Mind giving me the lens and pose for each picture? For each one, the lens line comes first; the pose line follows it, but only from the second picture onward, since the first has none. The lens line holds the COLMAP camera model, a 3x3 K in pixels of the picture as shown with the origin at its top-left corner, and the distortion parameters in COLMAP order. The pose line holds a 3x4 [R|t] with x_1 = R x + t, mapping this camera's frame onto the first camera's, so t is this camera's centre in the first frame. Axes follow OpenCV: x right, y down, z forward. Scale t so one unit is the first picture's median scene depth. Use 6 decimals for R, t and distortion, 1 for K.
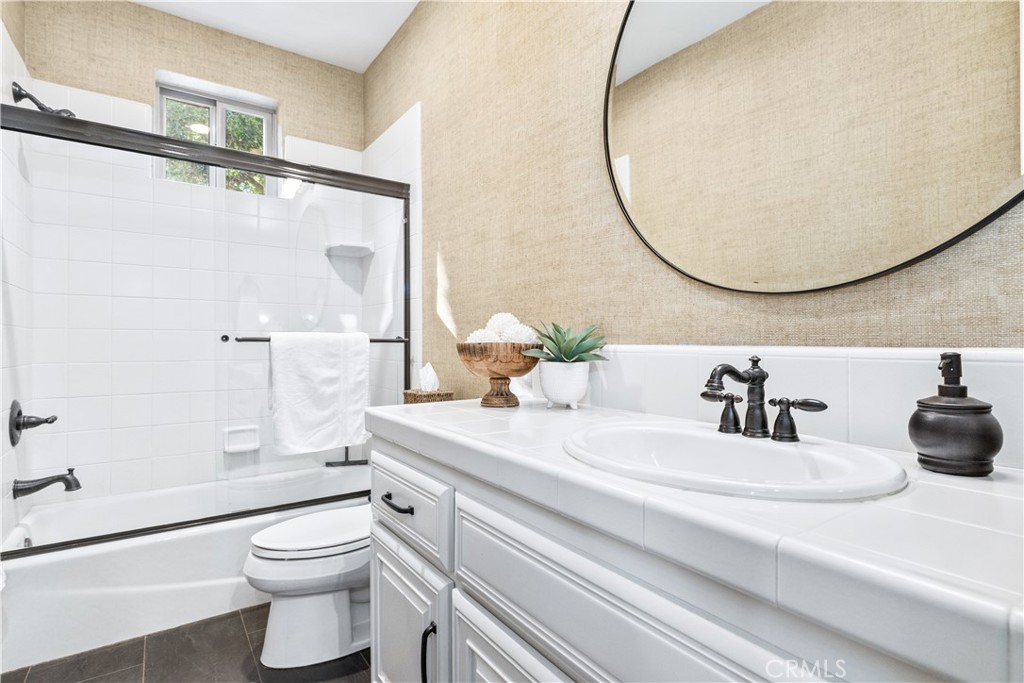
lens RADIAL K [[488.8, 0, 507.5], [0, 488.8, 342.8], [0, 0, 1]] dist [-0.001768, 0.000330]
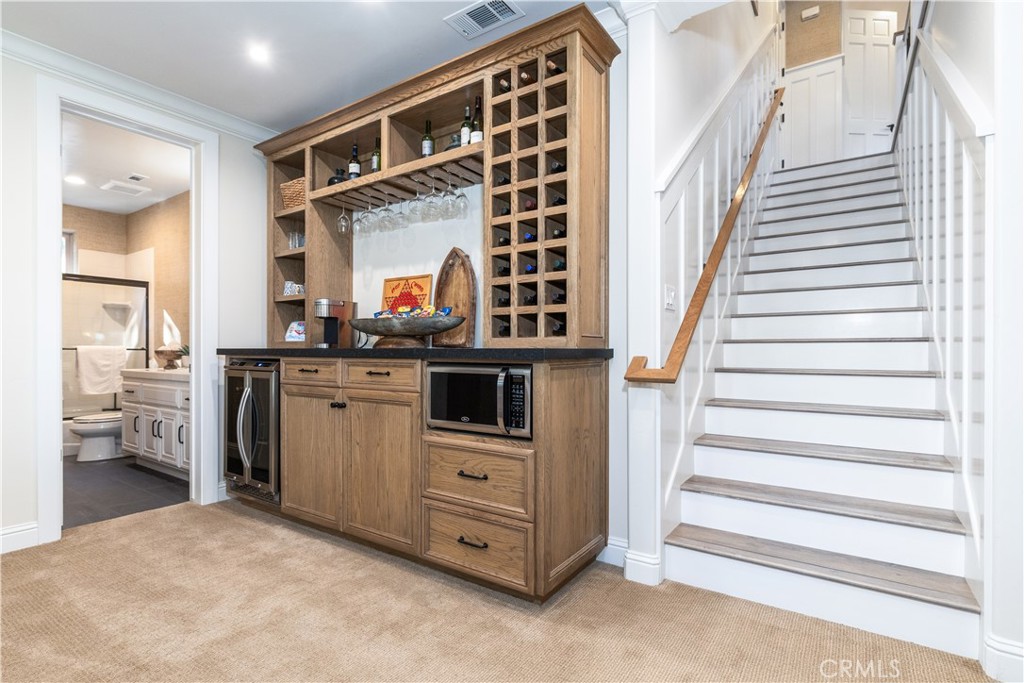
lens RADIAL K [[488.8, 0, 516.8], [0, 488.8, 349.8], [0, 0, 1]] dist [-0.001768, 0.000330]
pose [[0.934364, 0.002703, 0.356309, 0.604597], [-0.001166, 0.999989, -0.004528, 0.005954], [-0.356317, 0.003815, 0.934357, -1.776513]]
